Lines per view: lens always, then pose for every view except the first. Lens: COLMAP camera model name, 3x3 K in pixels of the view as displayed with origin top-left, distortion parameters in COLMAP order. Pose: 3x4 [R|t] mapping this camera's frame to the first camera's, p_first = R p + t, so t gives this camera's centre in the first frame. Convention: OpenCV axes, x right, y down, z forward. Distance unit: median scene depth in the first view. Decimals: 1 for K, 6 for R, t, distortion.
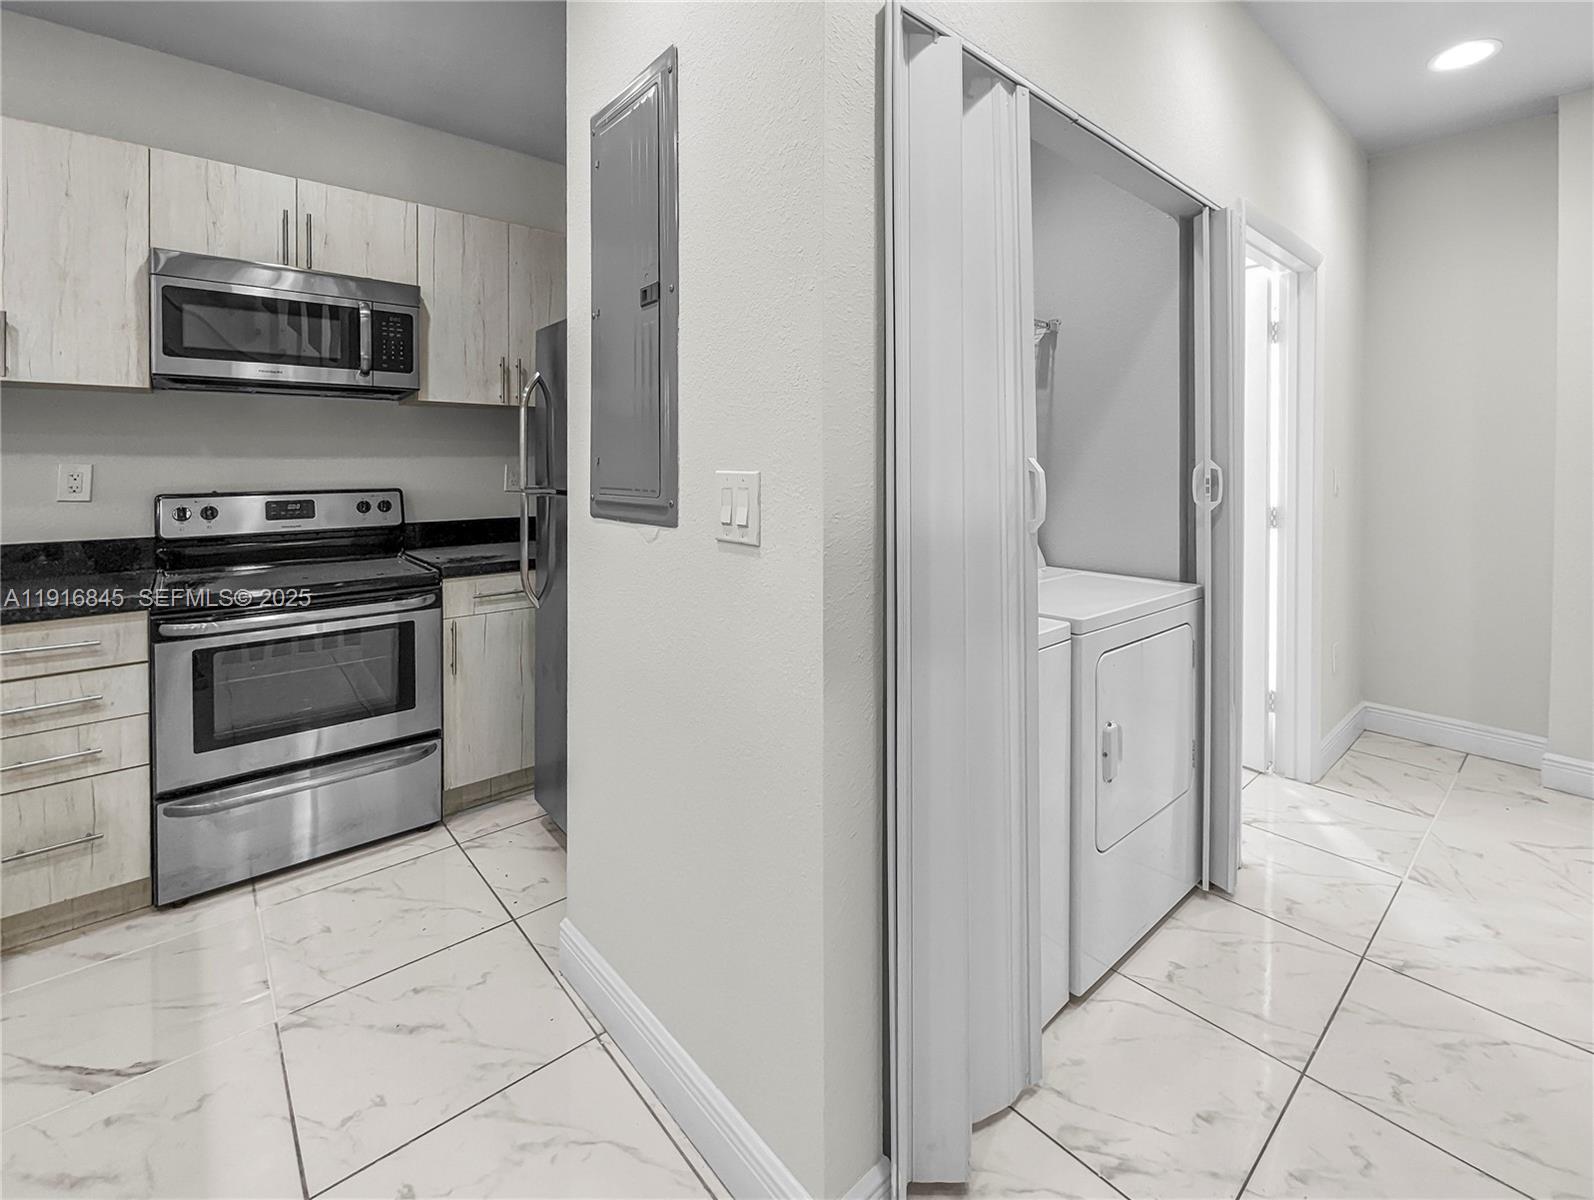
lens RADIAL K [[718.4, 0, 801.4], [0, 718.4, 458.4], [0, 0, 1]] dist [-0.001663, 0.000259]
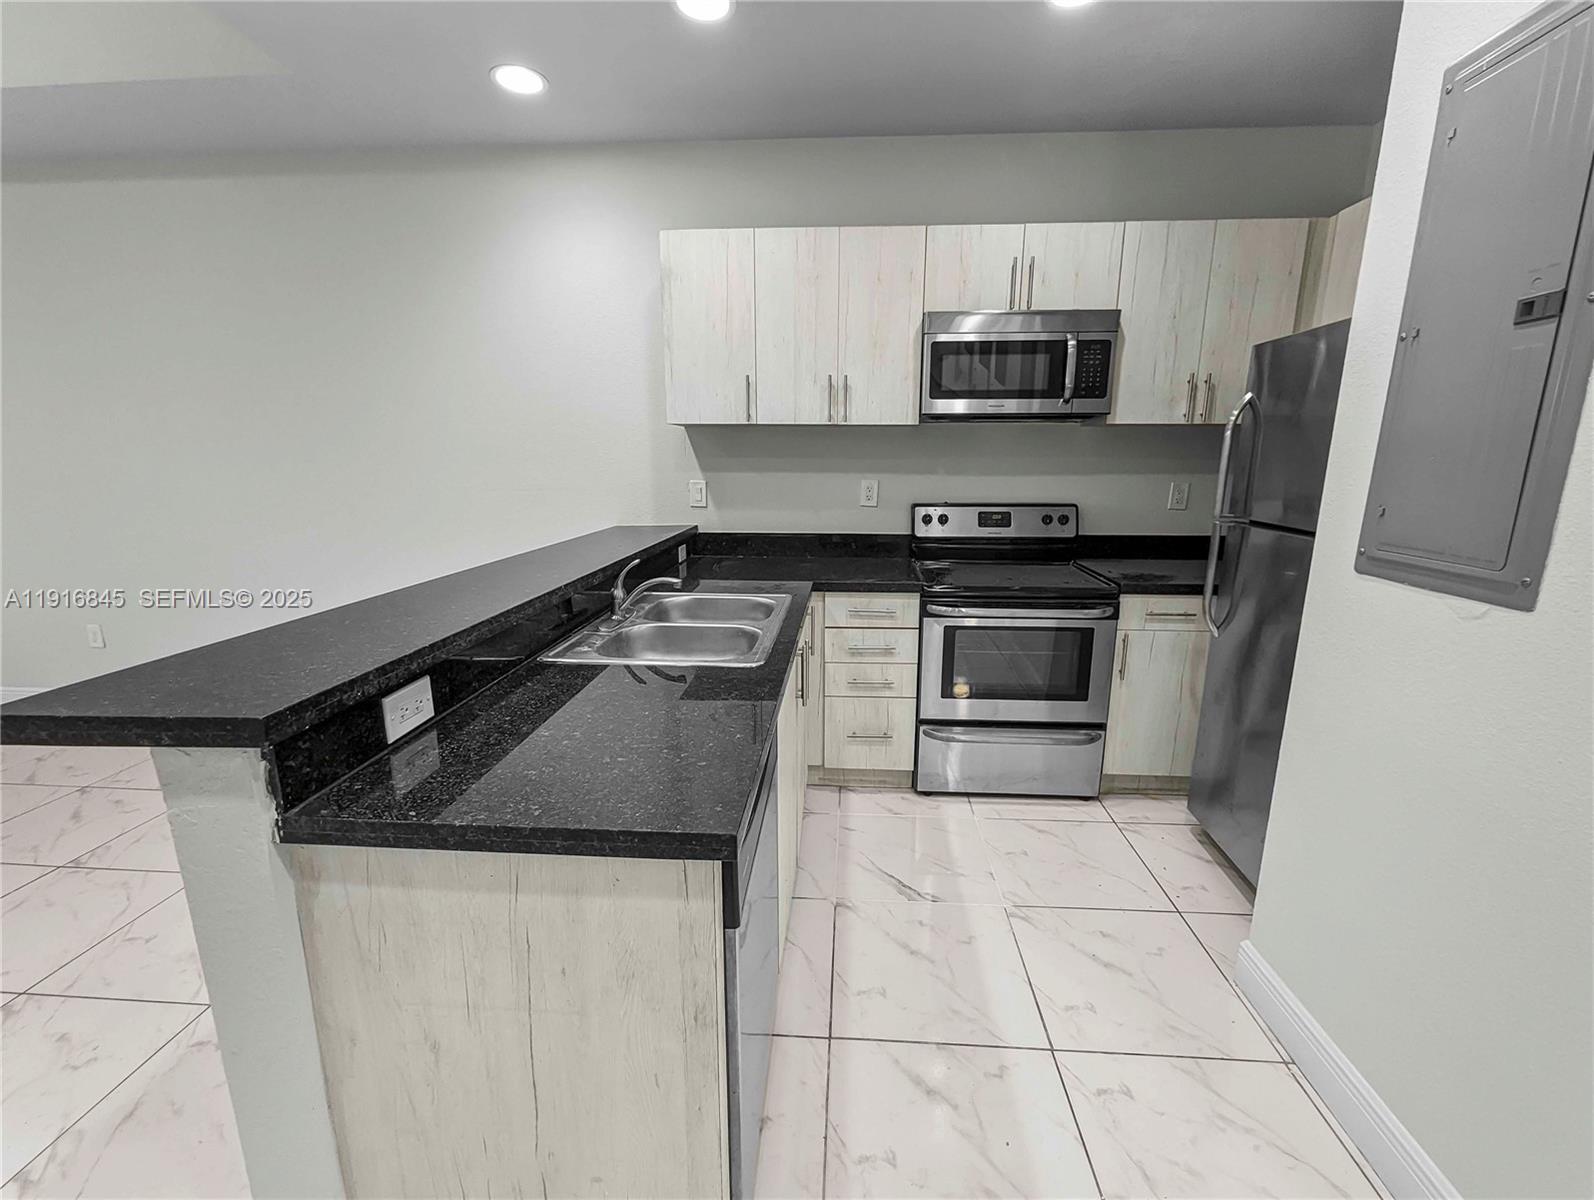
lens RADIAL K [[681.2, 0, 799.1], [0, 681.2, 595.2], [0, 0, 1]] dist [-0.000584, -0.000025]
pose [[0.707426, 0.149639, -0.690765, -0.134275], [-0.002341, 0.977822, 0.209427, -0.047222], [0.706783, -0.146537, 0.692087, -0.061962]]
